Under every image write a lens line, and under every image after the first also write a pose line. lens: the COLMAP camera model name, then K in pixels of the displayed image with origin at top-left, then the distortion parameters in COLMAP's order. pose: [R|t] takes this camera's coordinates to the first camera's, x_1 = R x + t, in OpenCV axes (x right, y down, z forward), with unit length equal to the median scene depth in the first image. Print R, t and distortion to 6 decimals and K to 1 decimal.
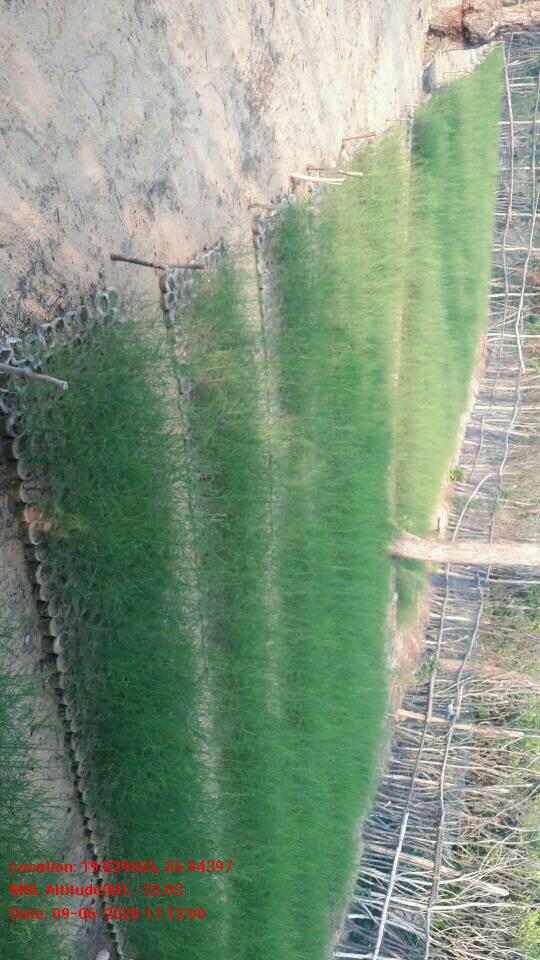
lens RADIAL K [[784.4, 0, 270.0], [0, 784.4, 480.0], [0, 0, 1]] dist [-0.035757, -0.001454]
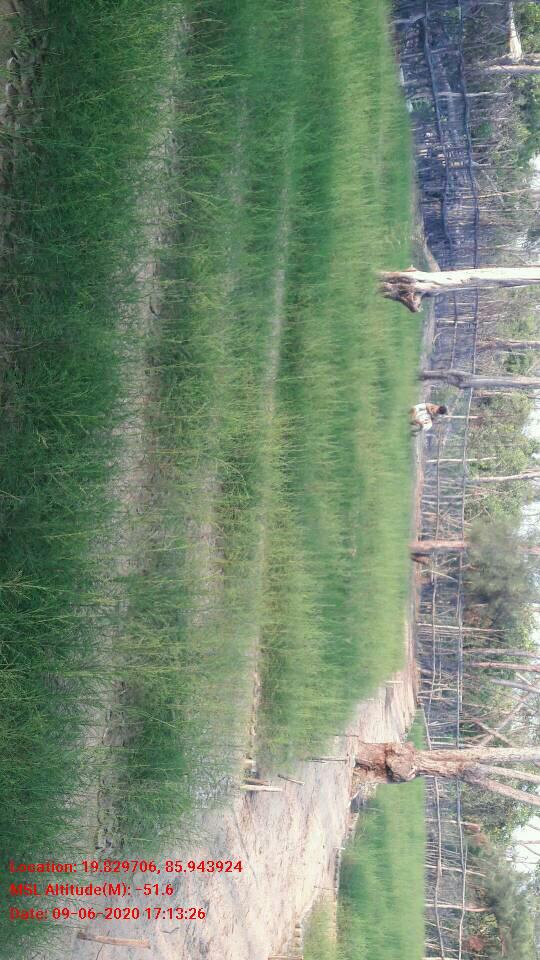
lens RADIAL K [[784.4, 0, 270.0], [0, 784.4, 480.0], [0, 0, 1]] dist [-0.035757, -0.001454]
pose [[0.992345, 0.115177, 0.044564, -0.010228], [-0.055681, 0.739355, -0.671009, -0.128365], [-0.110234, 0.663391, 0.740109, -0.070721]]
